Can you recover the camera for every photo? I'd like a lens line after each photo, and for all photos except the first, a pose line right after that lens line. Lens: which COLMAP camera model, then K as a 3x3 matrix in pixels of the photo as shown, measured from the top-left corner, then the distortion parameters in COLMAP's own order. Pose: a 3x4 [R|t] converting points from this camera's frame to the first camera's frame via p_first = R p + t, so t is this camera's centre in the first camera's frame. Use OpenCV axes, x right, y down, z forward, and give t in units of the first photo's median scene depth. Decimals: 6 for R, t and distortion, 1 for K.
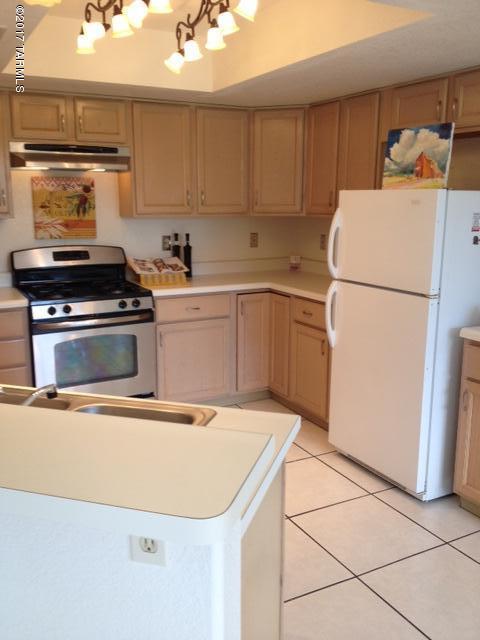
lens RADIAL K [[591.4, 0, 238.3], [0, 591.4, 322.1], [0, 0, 1]] dist [0.092855, 0.000000]
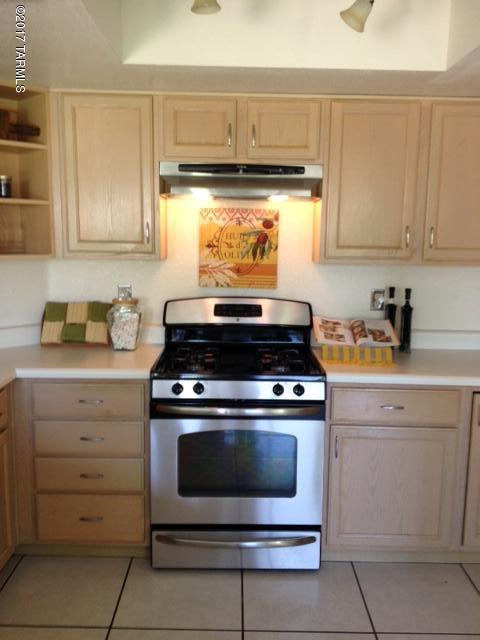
lens RADIAL K [[591.4, 0, 239.1], [0, 591.4, 313.1], [0, 0, 1]] dist [0.092855, 0.000000]
pose [[0.891356, 0.079423, -0.446291, 0.054754], [-0.115538, 0.991821, -0.054250, -0.067480], [0.438332, 0.099919, 0.893242, 0.333342]]
